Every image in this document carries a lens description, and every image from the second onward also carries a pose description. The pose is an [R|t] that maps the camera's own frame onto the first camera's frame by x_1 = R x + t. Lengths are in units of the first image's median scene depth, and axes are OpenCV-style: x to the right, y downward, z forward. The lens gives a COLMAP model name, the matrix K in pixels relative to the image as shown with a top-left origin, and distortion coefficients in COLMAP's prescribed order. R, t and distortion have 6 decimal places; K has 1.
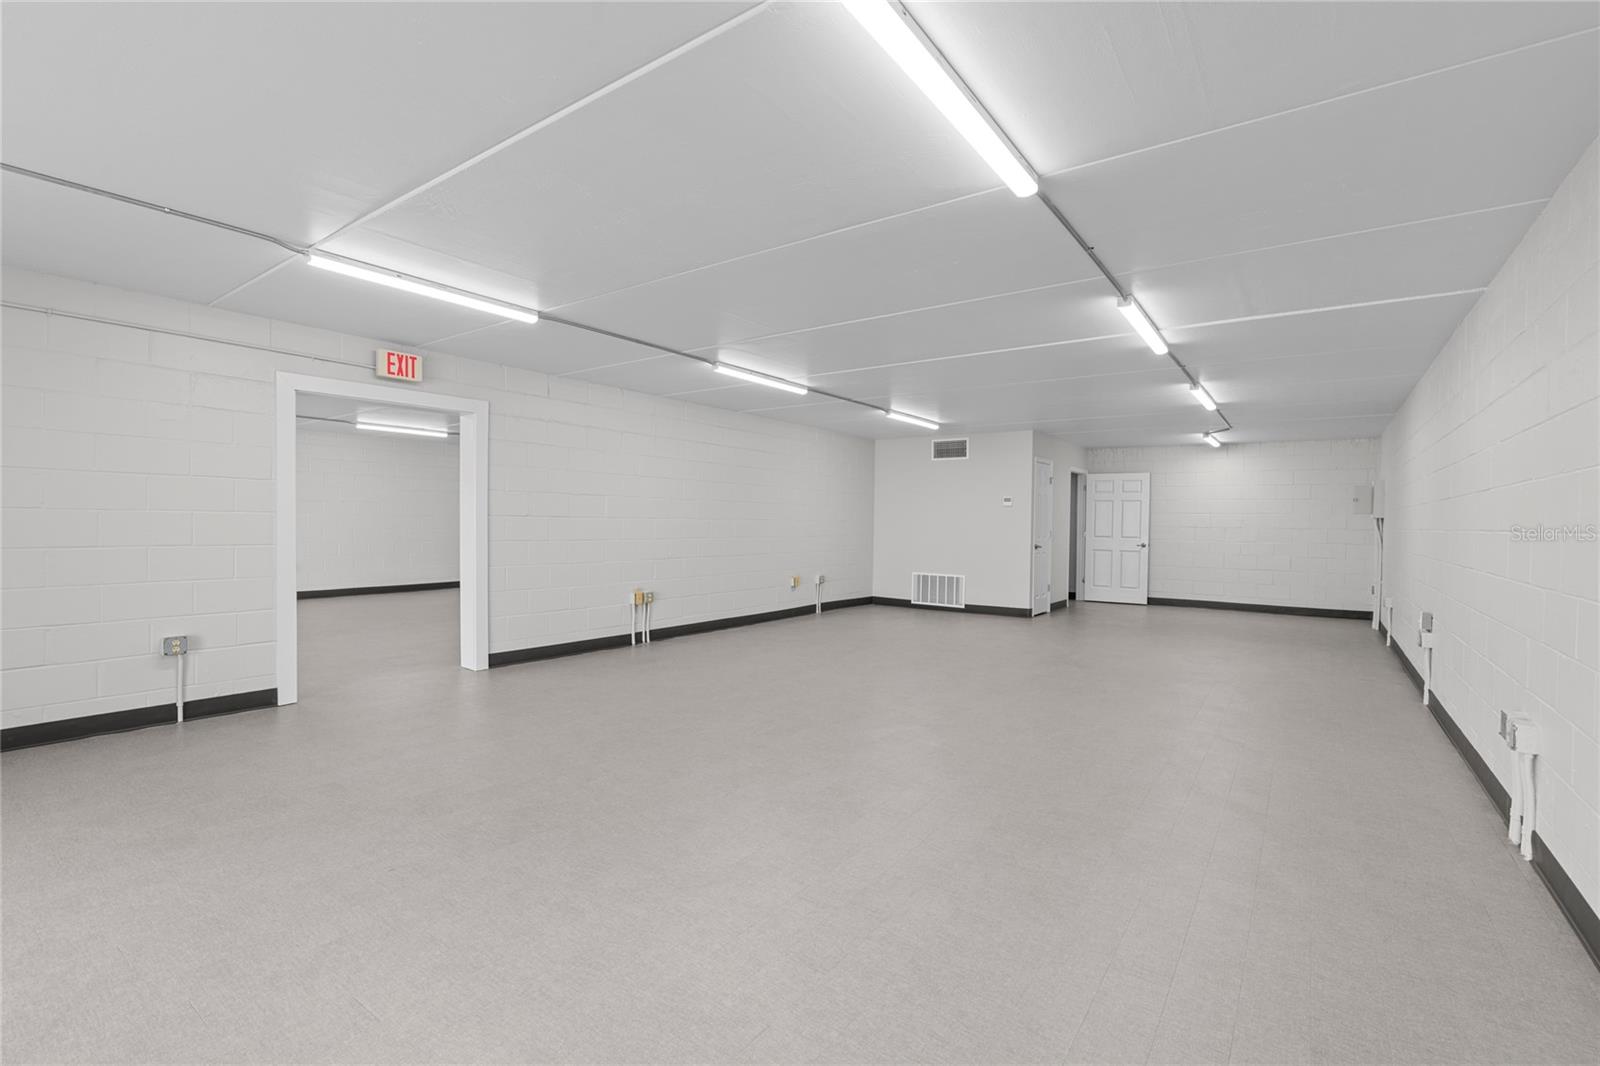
lens RADIAL K [[725.8, 0, 795.1], [0, 725.8, 532.8], [0, 0, 1]] dist [0.004018, 0.000722]
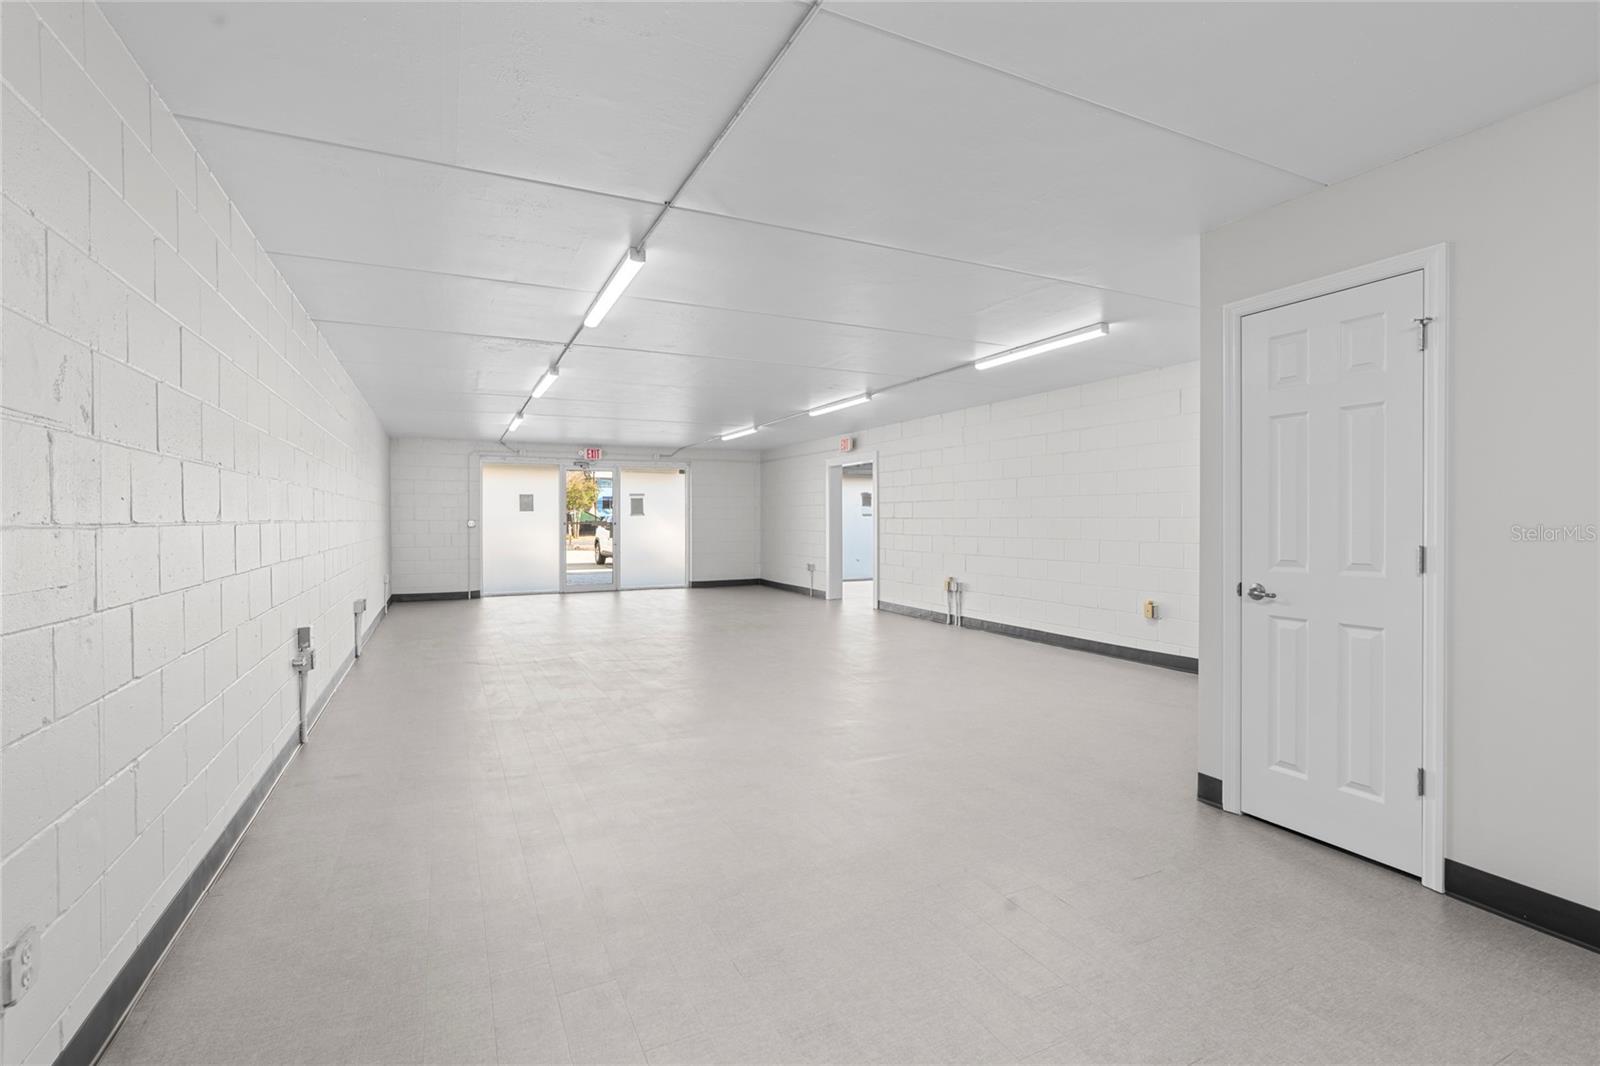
lens RADIAL K [[725.8, 0, 801.6], [0, 725.8, 525.0], [0, 0, 1]] dist [0.004018, 0.000722]
pose [[-0.459995, -0.007290, -0.887892, 0.975446], [-0.022629, 0.999738, 0.003516, -0.007034], [0.887633, 0.021710, -0.460039, 1.369743]]
